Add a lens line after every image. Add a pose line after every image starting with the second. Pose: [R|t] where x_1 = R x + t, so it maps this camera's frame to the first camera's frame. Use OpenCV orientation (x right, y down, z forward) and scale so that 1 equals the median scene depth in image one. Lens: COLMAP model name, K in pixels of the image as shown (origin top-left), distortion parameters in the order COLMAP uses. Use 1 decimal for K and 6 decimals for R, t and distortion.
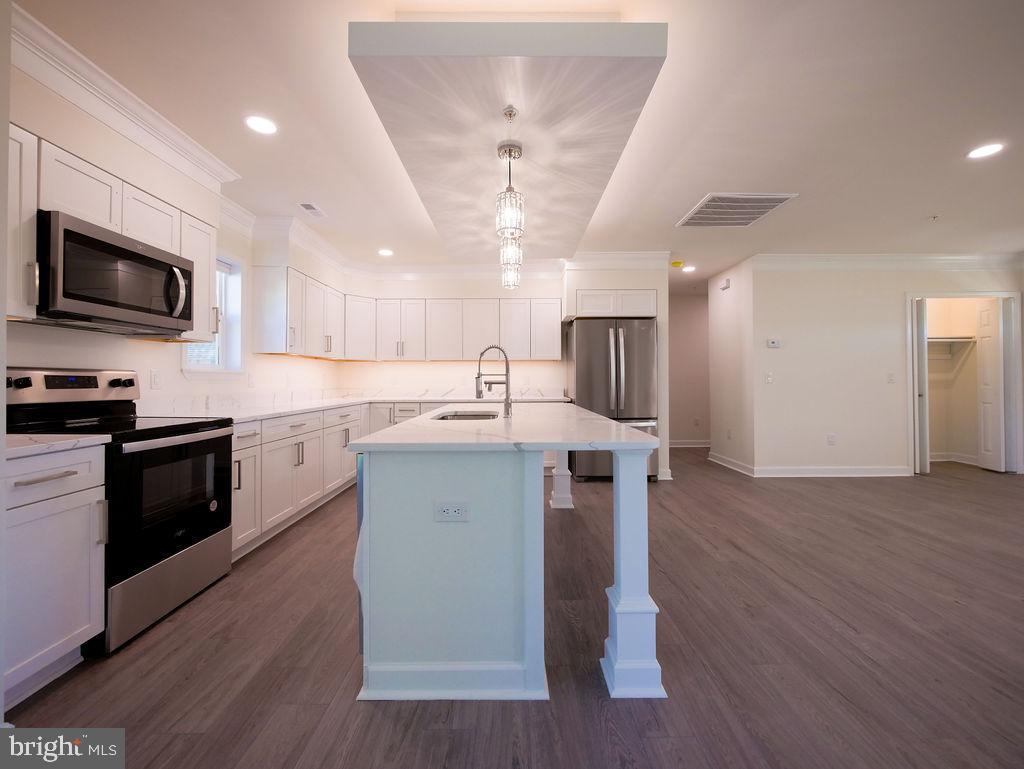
lens RADIAL K [[422.3, 0, 514.1], [0, 422.3, 376.3], [0, 0, 1]] dist [-0.004951, -0.000028]
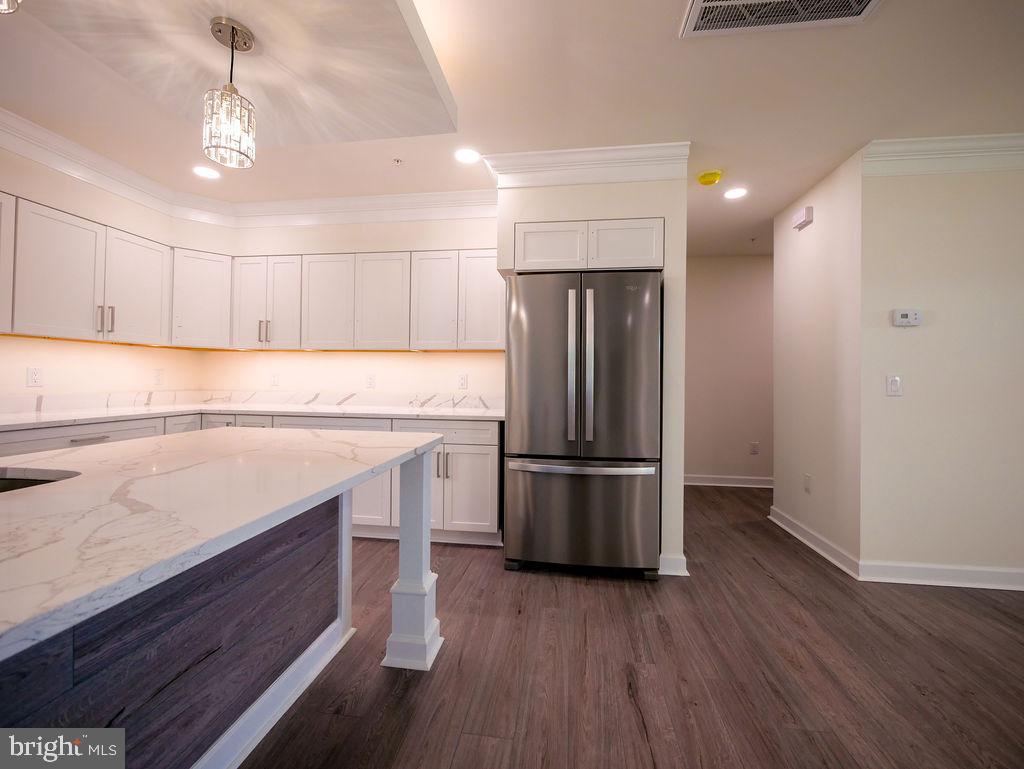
lens RADIAL K [[422.3, 0, 514.1], [0, 422.3, 376.3], [0, 0, 1]] dist [-0.004951, -0.000028]
pose [[0.990135, 0.013920, -0.139423, 0.411013], [-0.013649, 0.999903, 0.002899, -0.005314], [0.139450, -0.000968, 0.990229, 0.804485]]
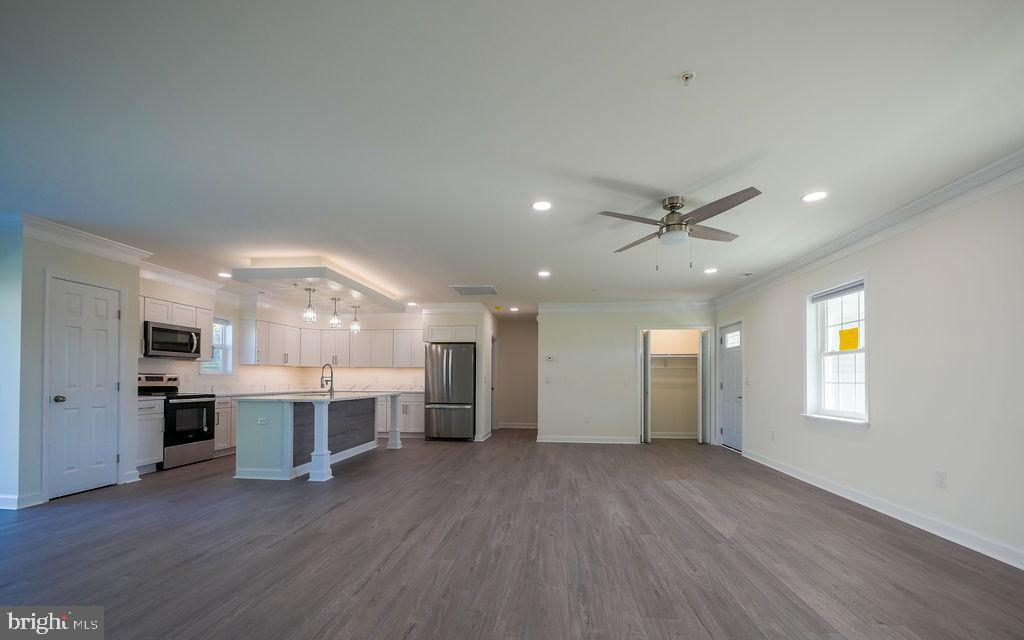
lens RADIAL K [[422.1, 0, 511.2], [0, 422.1, 376.3], [0, 0, 1]] dist [-0.002049, -0.000198]
pose [[0.993911, 0.008853, -0.109829, 1.186591], [-0.008703, 0.999960, 0.001842, -0.021086], [0.109841, -0.000875, 0.993949, -1.121599]]
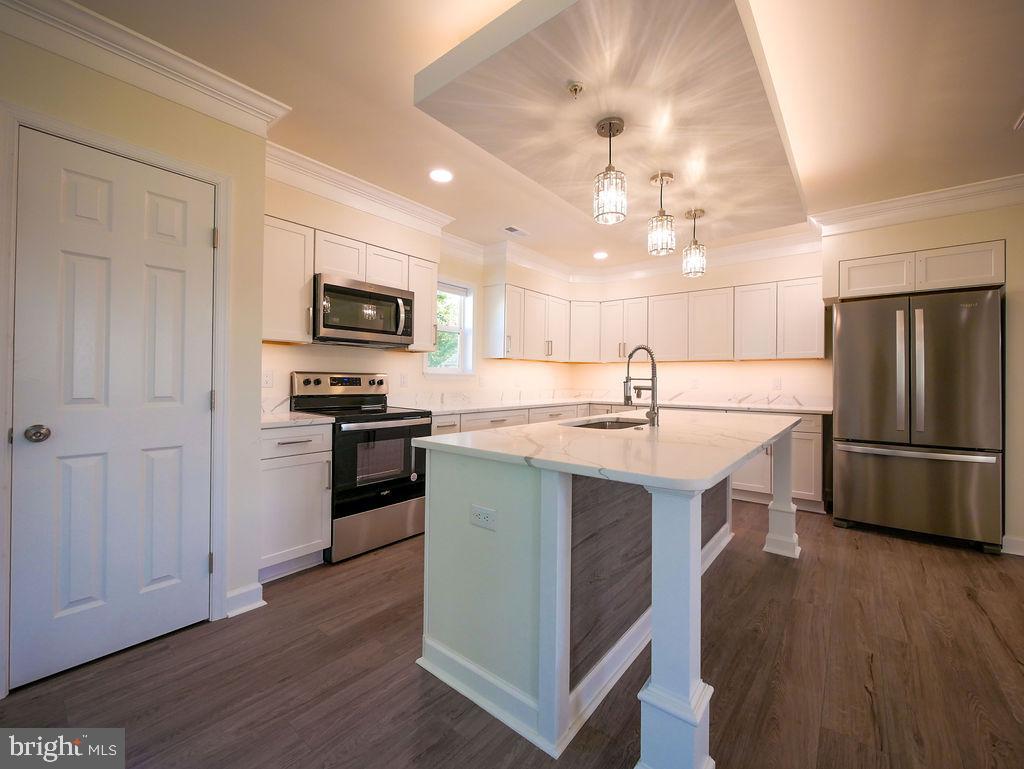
lens RADIAL K [[422.3, 0, 514.1], [0, 422.3, 376.3], [0, 0, 1]] dist [-0.004951, -0.000028]
pose [[0.773953, 0.006054, -0.633214, 0.315111], [-0.005894, 0.999980, 0.002356, -0.010122], [0.633216, 0.001909, 0.773973, 0.156458]]
